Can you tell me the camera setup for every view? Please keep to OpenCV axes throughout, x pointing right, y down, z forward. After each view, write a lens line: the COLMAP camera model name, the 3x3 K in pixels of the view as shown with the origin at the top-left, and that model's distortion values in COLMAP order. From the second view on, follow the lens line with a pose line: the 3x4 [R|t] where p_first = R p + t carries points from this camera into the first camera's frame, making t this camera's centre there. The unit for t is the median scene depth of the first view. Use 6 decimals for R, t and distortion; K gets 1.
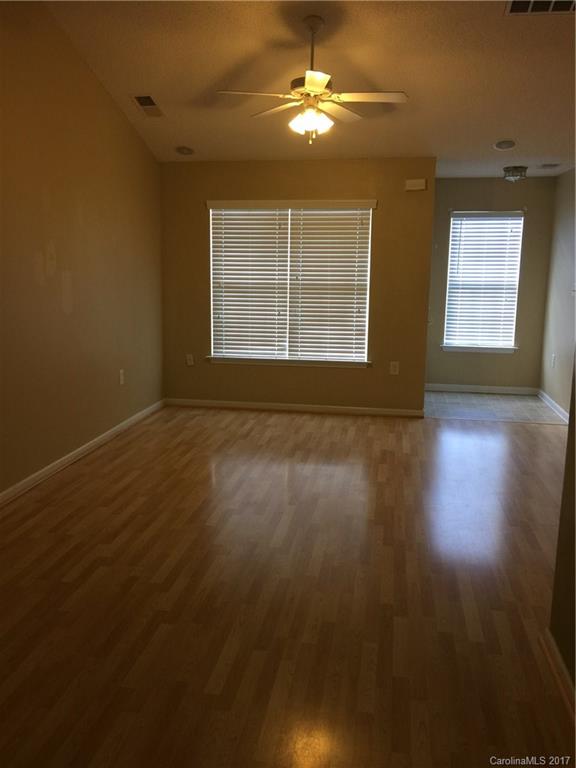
lens RADIAL K [[652.1, 0, 288.3], [0, 652.1, 381.4], [0, 0, 1]] dist [0.073197, -0.123218]
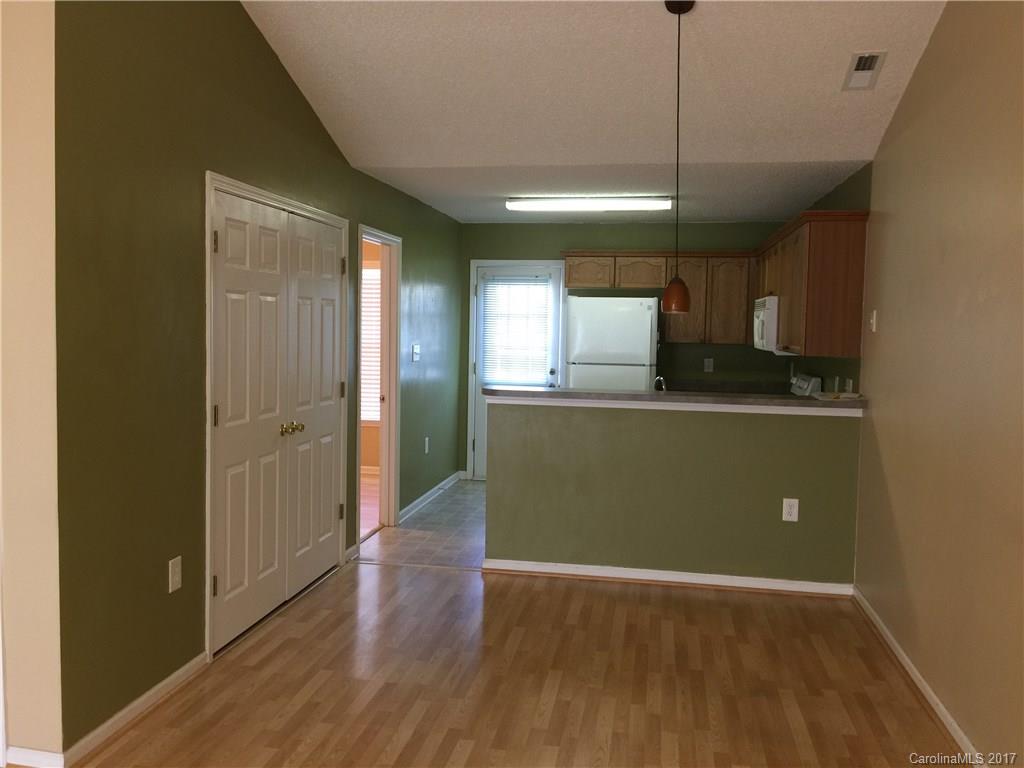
lens RADIAL K [[869.4, 0, 512.7], [0, 869.4, 377.2], [0, 0, 1]] dist [0.073197, -0.123218]
pose [[-0.999572, -0.028945, 0.004219, -0.068007], [-0.027069, 0.970014, 0.241535, -0.156705], [-0.011083, 0.241318, -0.970383, 0.844253]]
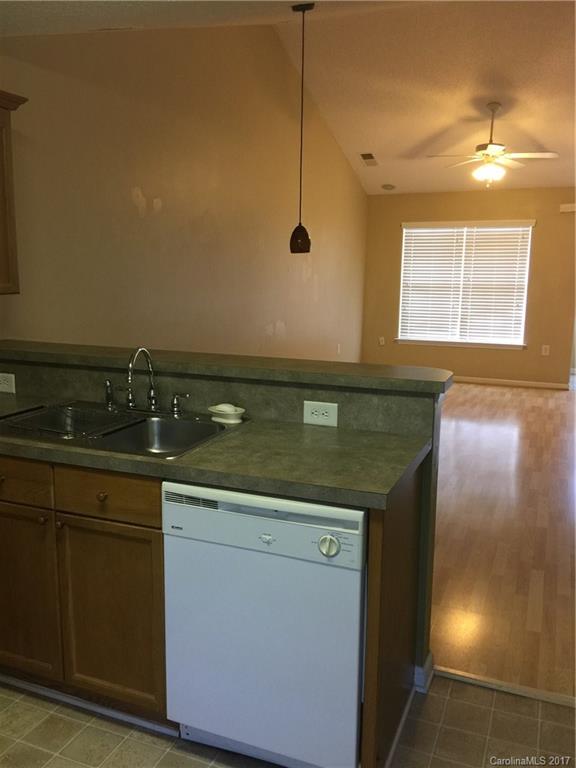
lens RADIAL K [[652.1, 0, 285.7], [0, 652.1, 382.4], [0, 0, 1]] dist [0.073197, -0.123218]
pose [[0.973627, 0.039098, -0.224770, -0.042909], [-0.041274, 0.999135, -0.004985, 0.074207], [0.224380, 0.014131, 0.974399, -0.387984]]
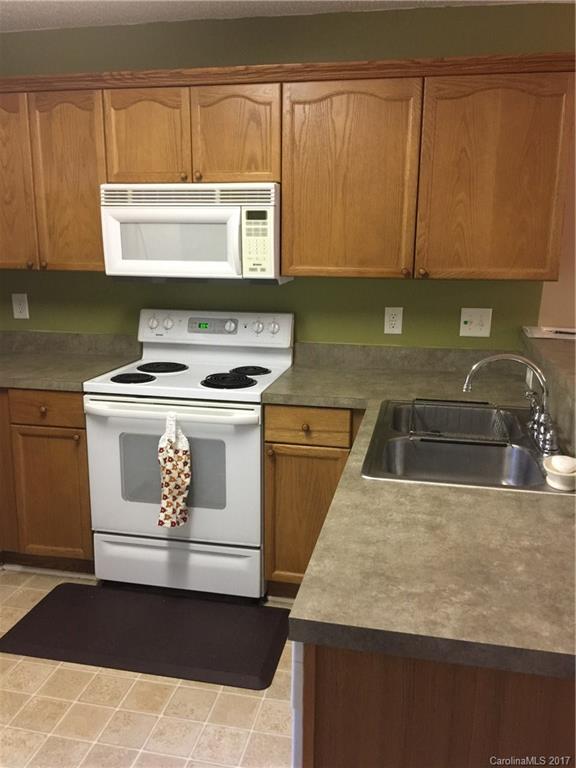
lens RADIAL K [[652.1, 0, 290.5], [0, 652.1, 380.0], [0, 0, 1]] dist [0.073197, -0.123218]
pose [[-0.041790, 0.201343, -0.978629, 0.095192], [-0.189647, 0.960079, 0.205625, 0.022188], [0.980963, 0.194187, -0.001938, -0.122512]]
